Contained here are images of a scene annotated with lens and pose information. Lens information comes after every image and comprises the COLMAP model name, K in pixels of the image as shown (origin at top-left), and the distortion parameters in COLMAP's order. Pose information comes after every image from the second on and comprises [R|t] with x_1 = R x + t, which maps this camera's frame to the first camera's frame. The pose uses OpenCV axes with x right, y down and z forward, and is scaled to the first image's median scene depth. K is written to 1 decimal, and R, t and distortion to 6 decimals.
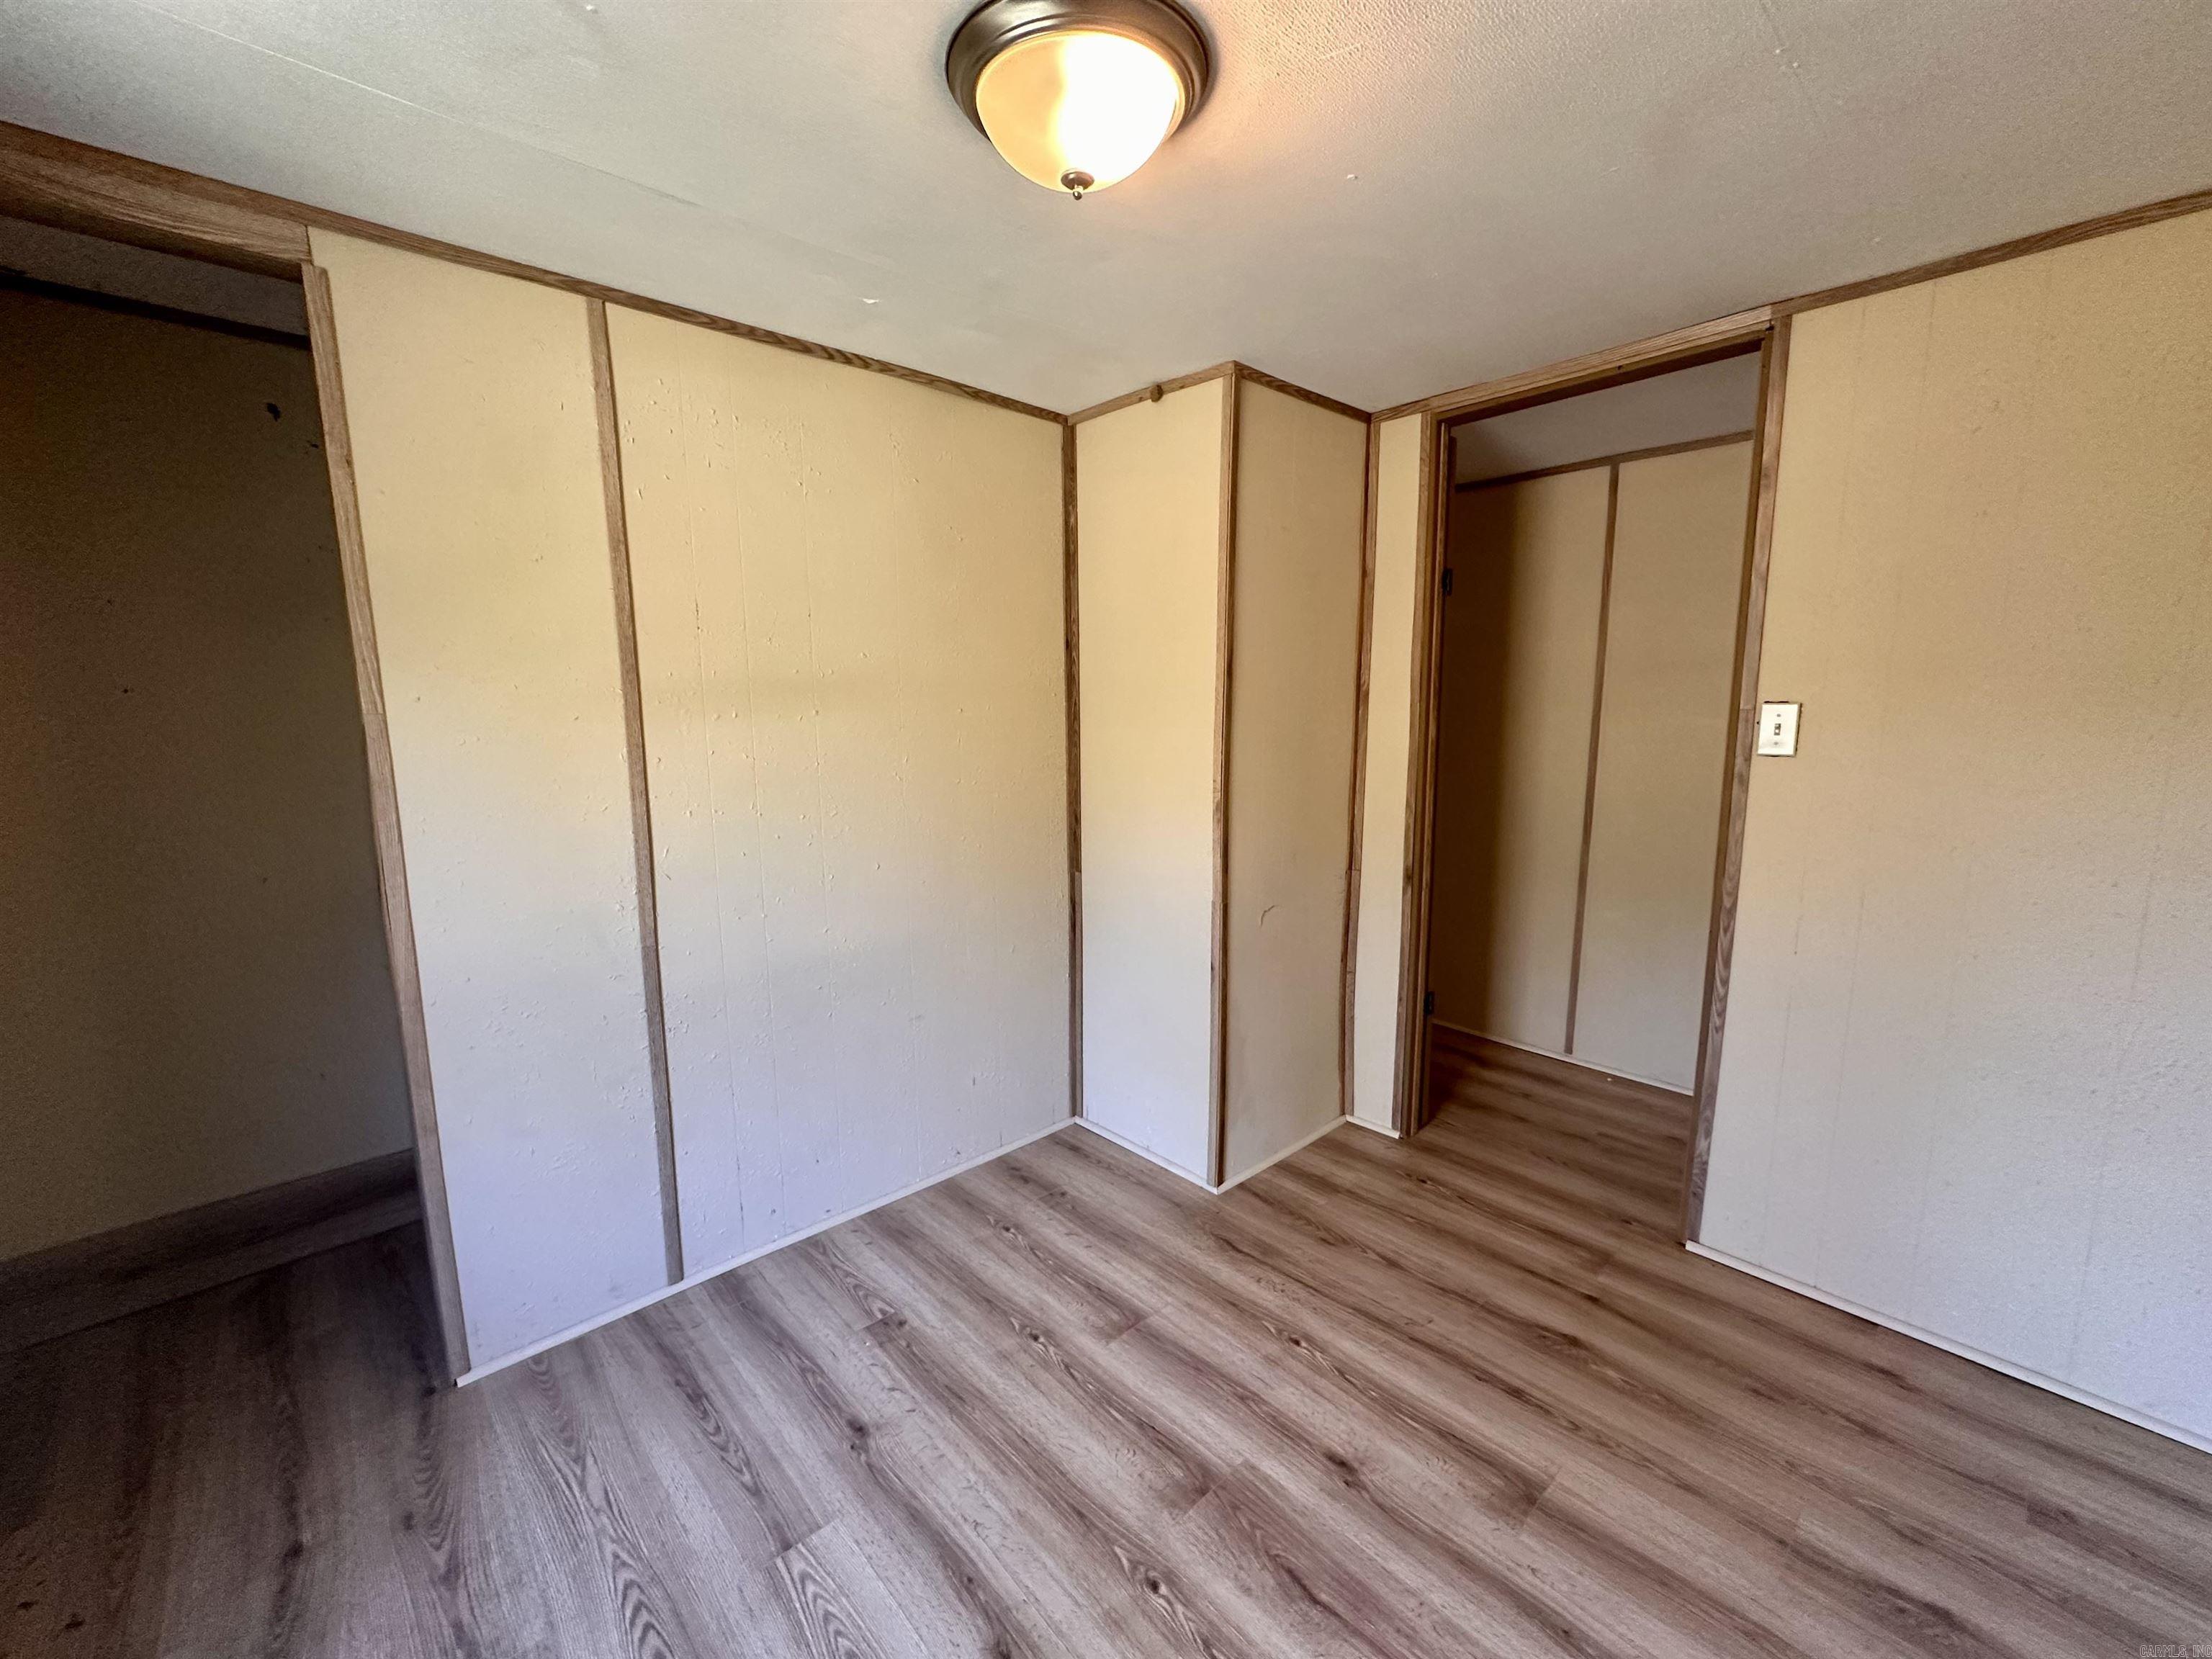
lens RADIAL K [[880.0, 0, 1113.7], [0, 880.0, 823.9], [0, 0, 1]] dist [-0.005825, 0.000822]
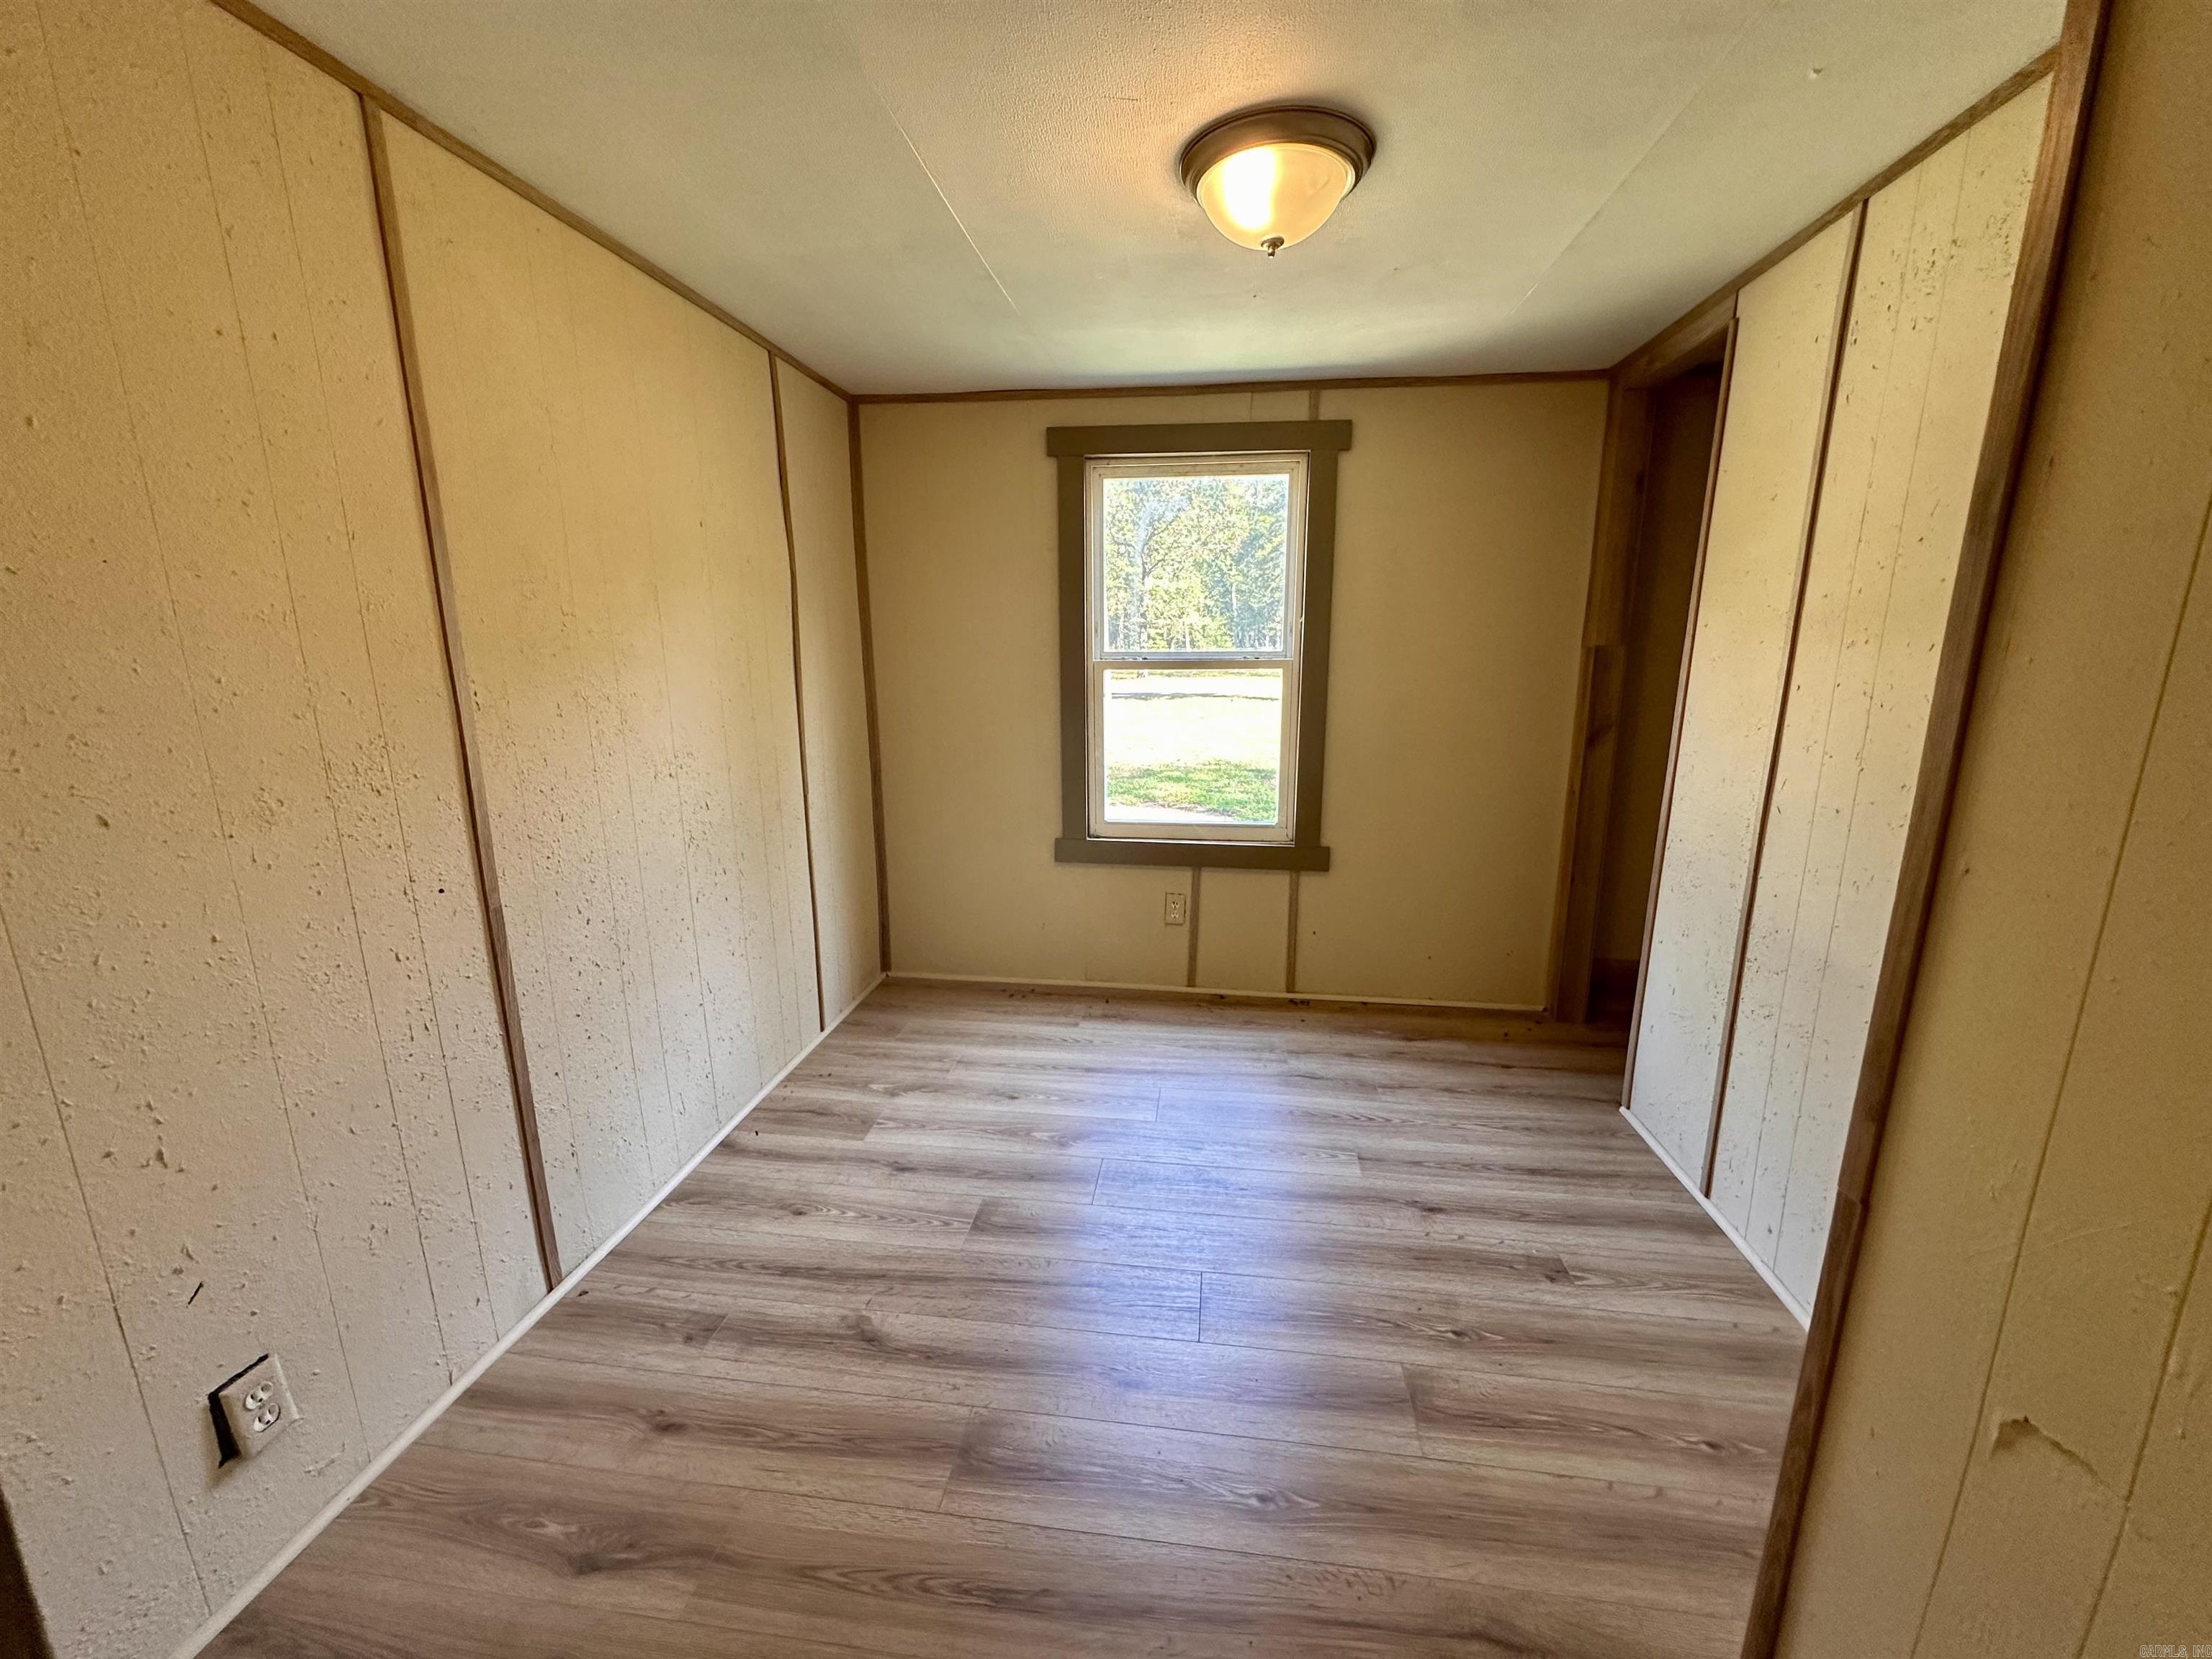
lens RADIAL K [[880.0, 0, 1096.3], [0, 880.0, 819.4], [0, 0, 1]] dist [-0.005825, 0.000822]
pose [[-0.765030, 0.141112, -0.628344, 0.731611], [-0.092143, 0.941674, 0.323666, -0.186247], [0.637369, 0.305512, -0.707406, 1.307507]]
